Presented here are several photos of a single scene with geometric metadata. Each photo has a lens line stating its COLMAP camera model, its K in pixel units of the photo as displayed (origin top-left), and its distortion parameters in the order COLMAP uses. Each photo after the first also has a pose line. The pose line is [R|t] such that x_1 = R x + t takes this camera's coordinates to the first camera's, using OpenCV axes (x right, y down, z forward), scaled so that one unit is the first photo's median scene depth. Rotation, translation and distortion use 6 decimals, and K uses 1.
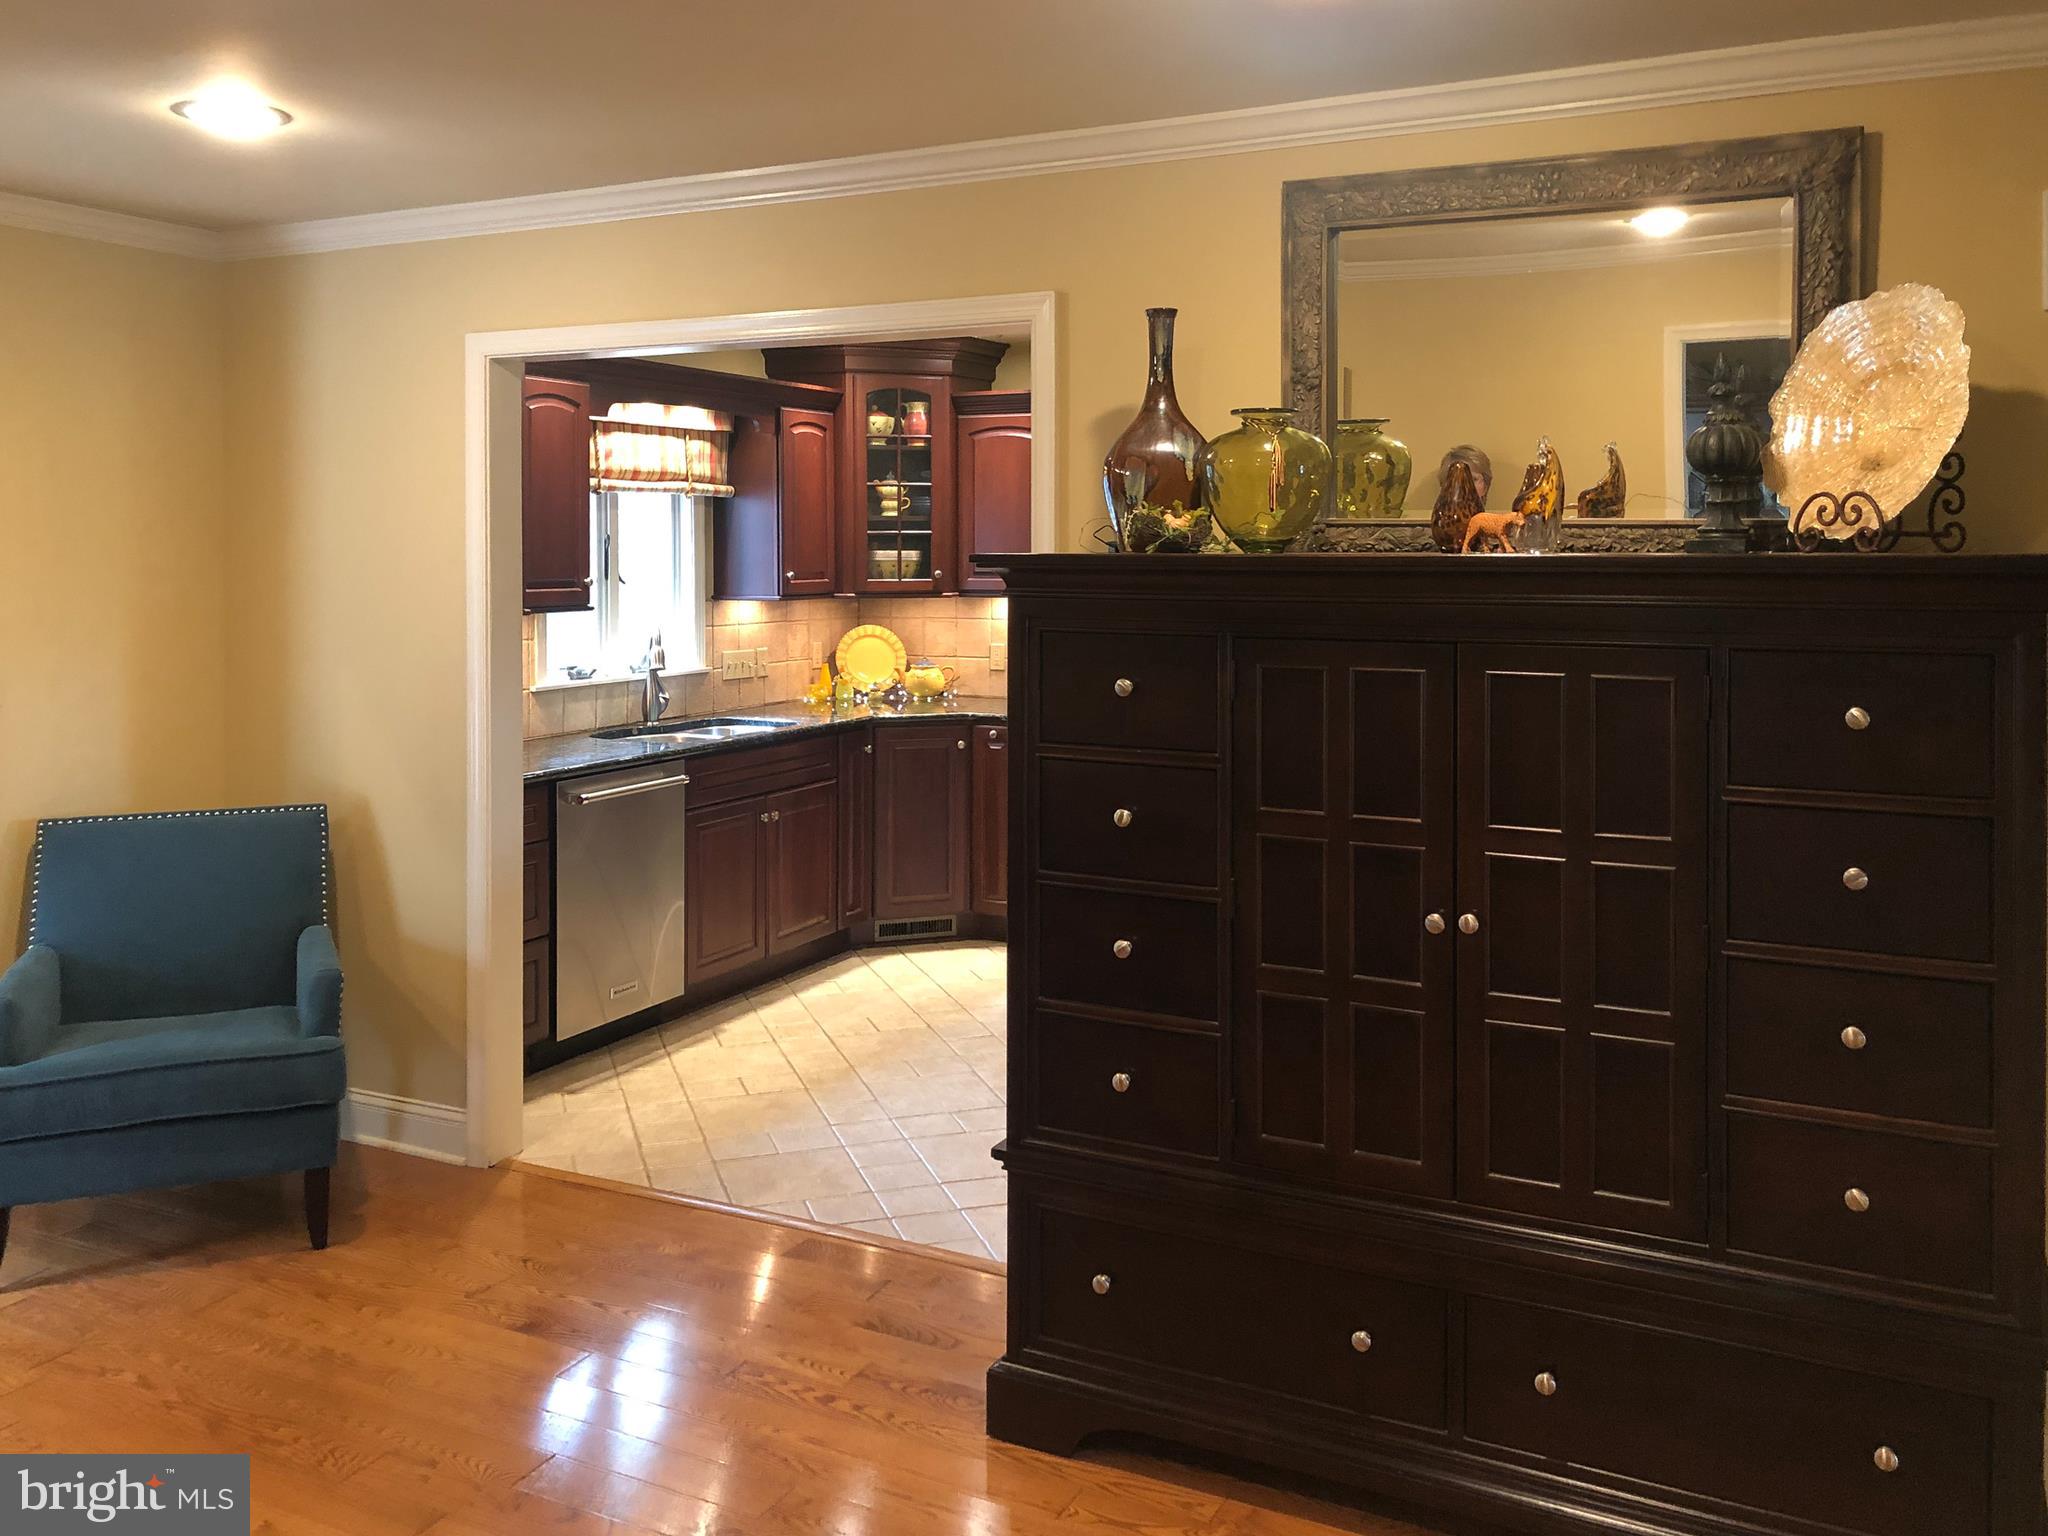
lens RADIAL K [[1719.5, 0, 1054.3], [0, 1719.5, 565.7], [0, 0, 1]] dist [0.034229, -0.045425]
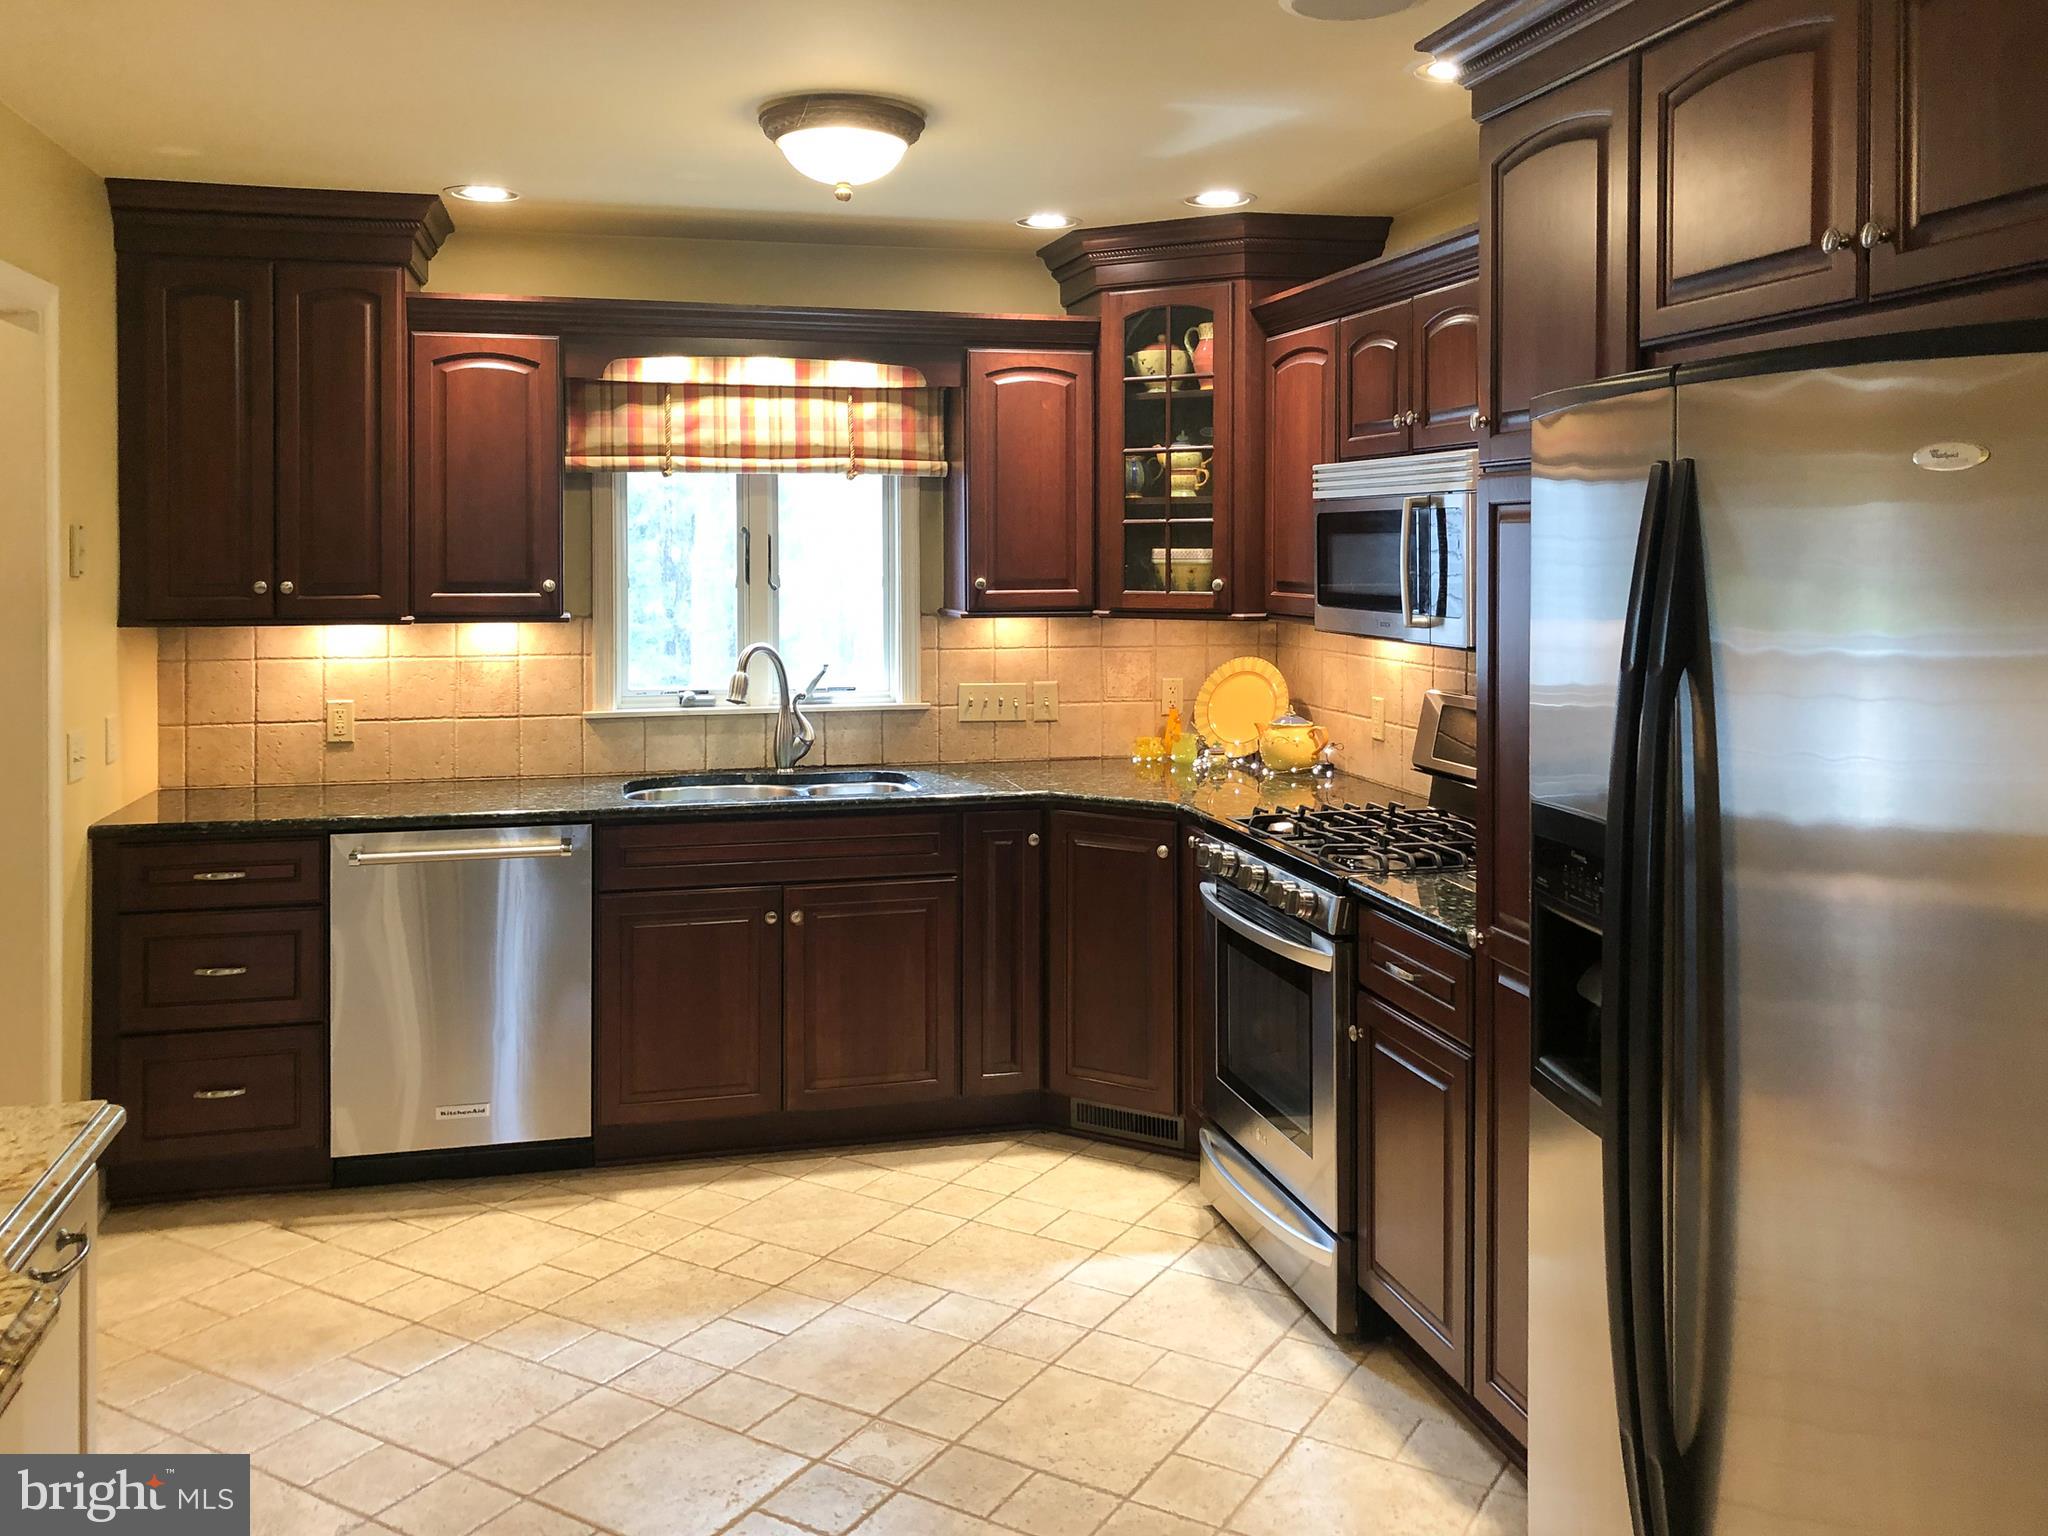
lens RADIAL K [[1719.5, 0, 1049.4], [0, 1719.5, 603.6], [0, 0, 1]] dist [0.034229, -0.045425]
pose [[0.655929, 0.027226, -0.754332, 0.488401], [-0.010222, 0.999578, 0.027189, -0.006816], [0.754754, -0.010123, 0.655930, 0.666804]]
